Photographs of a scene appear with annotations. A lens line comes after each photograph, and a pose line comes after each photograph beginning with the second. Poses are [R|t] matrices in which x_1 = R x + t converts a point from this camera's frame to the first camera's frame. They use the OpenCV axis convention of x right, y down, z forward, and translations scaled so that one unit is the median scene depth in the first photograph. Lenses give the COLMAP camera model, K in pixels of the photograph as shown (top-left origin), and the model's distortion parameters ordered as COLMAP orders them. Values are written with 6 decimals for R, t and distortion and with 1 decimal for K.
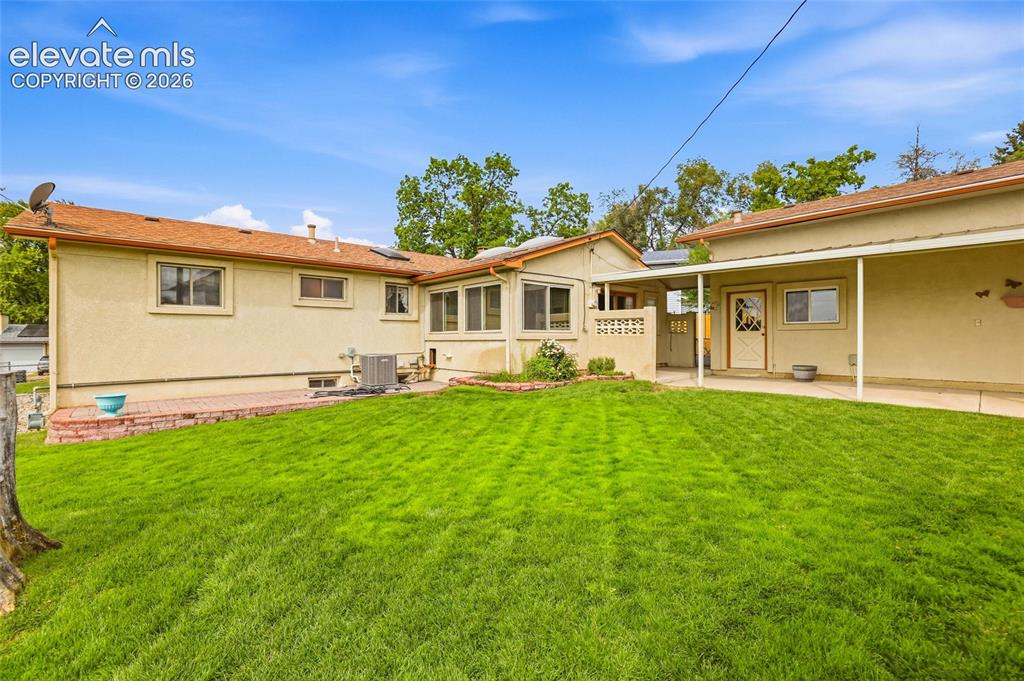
lens RADIAL K [[440.6, 0, 505.3], [0, 440.6, 342.4], [0, 0, 1]] dist [-0.035350, 0.004126]
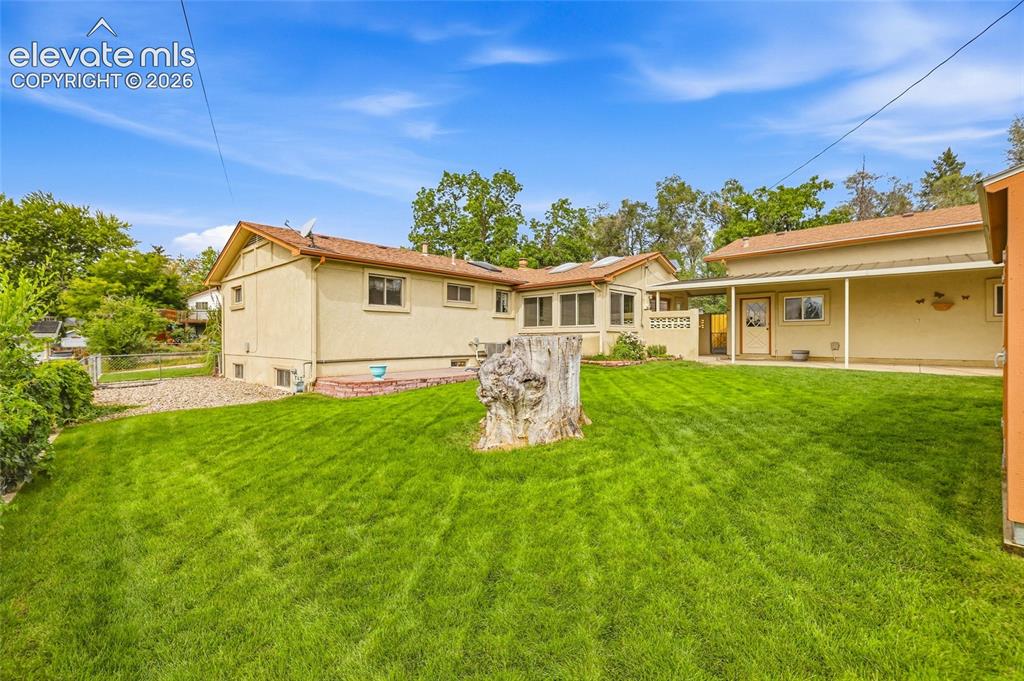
lens RADIAL K [[429.5, 0, 507.0], [0, 429.5, 343.7], [0, 0, 1]] dist [-0.003318, 0.000148]
pose [[0.996525, 0.000098, 0.083292, -0.361071], [-0.000235, 0.999999, 0.001632, 0.027172], [-0.083292, -0.001646, 0.996524, -0.307602]]
